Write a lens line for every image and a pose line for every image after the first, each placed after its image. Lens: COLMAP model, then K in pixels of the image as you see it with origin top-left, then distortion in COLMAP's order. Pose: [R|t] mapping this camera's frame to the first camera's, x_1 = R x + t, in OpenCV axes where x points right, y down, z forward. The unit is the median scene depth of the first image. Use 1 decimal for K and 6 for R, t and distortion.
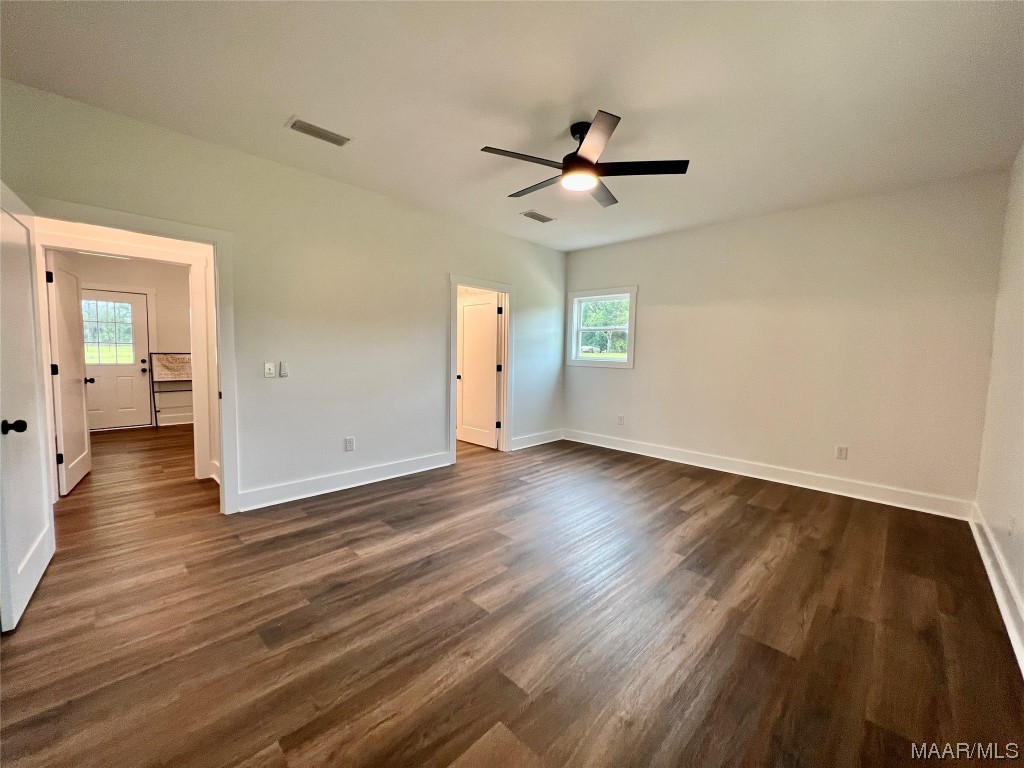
lens RADIAL K [[411.3, 0, 509.0], [0, 411.3, 382.1], [0, 0, 1]] dist [0.000786, 0.000250]
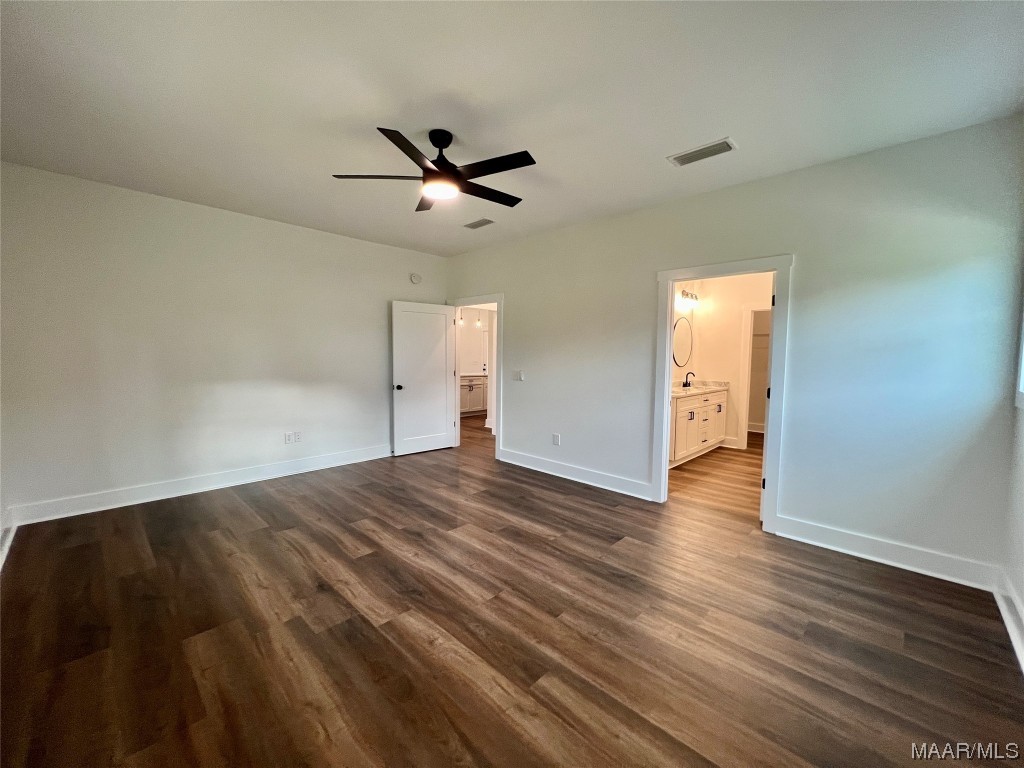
lens RADIAL K [[411.3, 0, 509.0], [0, 411.3, 382.1], [0, 0, 1]] dist [0.000786, 0.000250]
pose [[0.001717, 0.045407, -0.998967, 1.076939], [-0.086225, 0.995255, 0.045090, -0.080463], [0.996274, 0.086059, 0.005625, 1.099520]]
